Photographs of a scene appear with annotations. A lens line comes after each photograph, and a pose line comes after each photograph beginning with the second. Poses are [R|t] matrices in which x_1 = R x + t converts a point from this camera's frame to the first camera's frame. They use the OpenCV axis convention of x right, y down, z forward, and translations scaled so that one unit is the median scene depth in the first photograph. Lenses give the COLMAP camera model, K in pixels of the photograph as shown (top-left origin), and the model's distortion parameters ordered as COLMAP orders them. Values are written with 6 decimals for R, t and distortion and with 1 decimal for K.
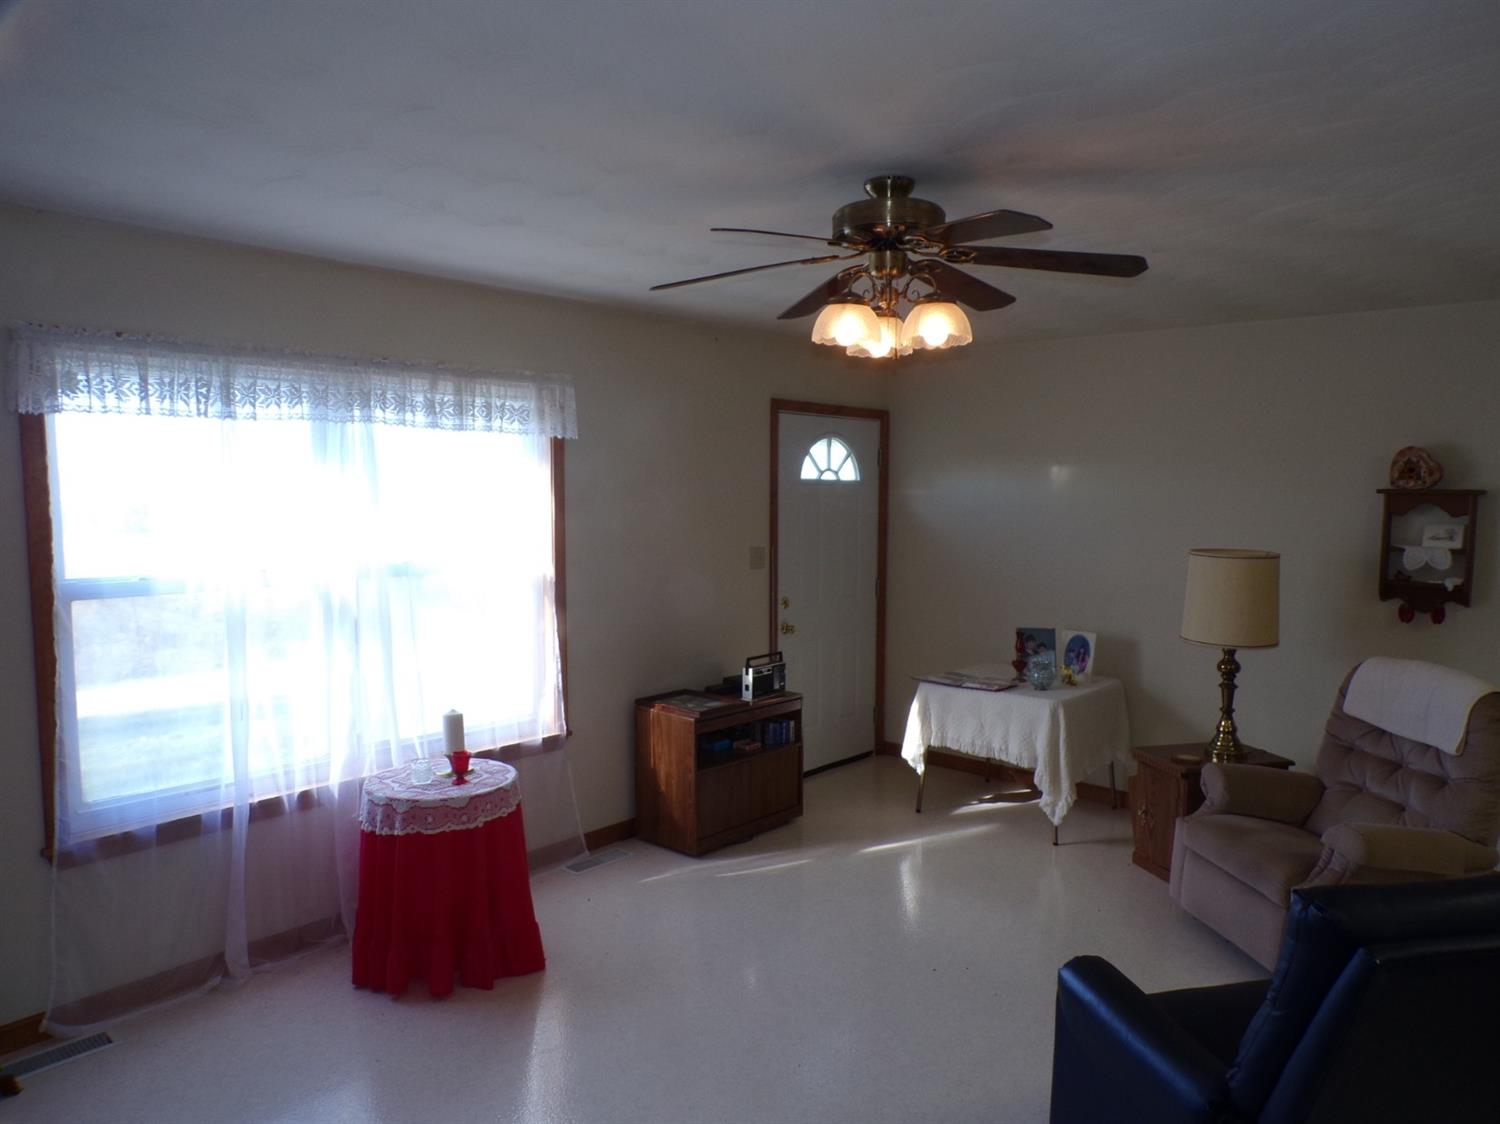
lens RADIAL K [[1020.0, 0, 766.1], [0, 1020.0, 563.6], [0, 0, 1]] dist [0.005136, 0.003727]
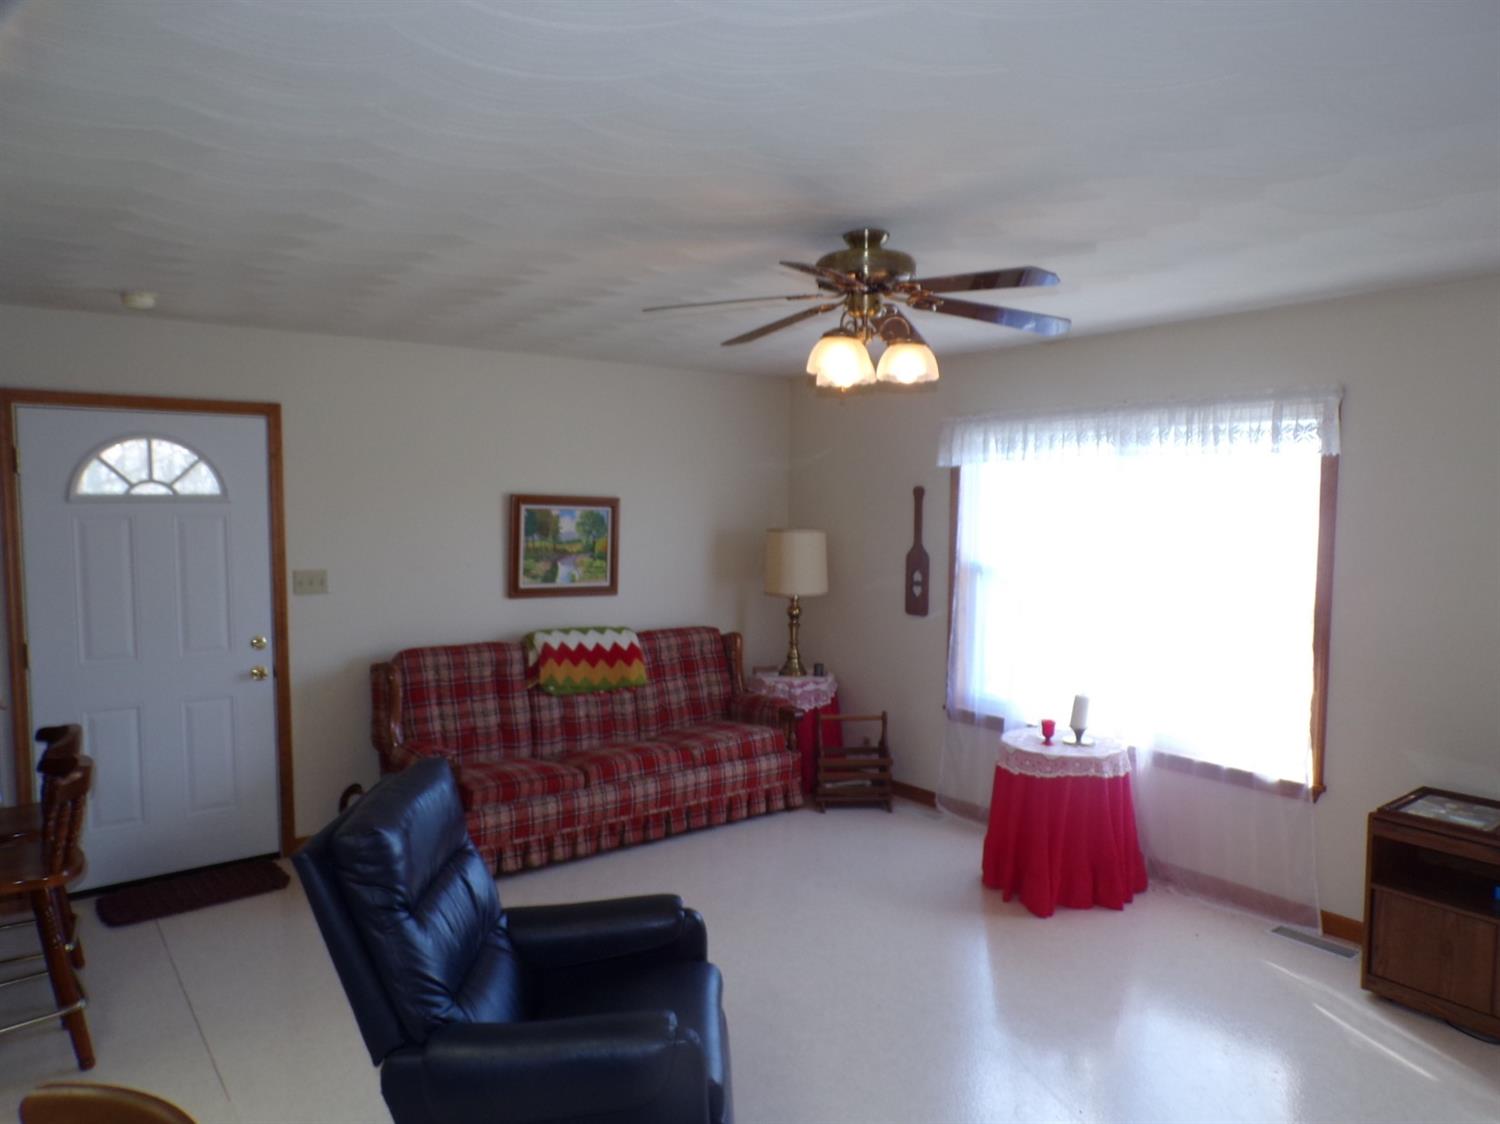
lens RADIAL K [[1020.0, 0, 766.1], [0, 1020.0, 563.6], [0, 0, 1]] dist [0.005136, 0.003727]
pose [[-0.168446, 0.060341, -0.983862, 0.872109], [-0.086500, 0.993369, 0.075734, -0.061433], [0.981908, 0.097861, -0.162109, 0.762031]]
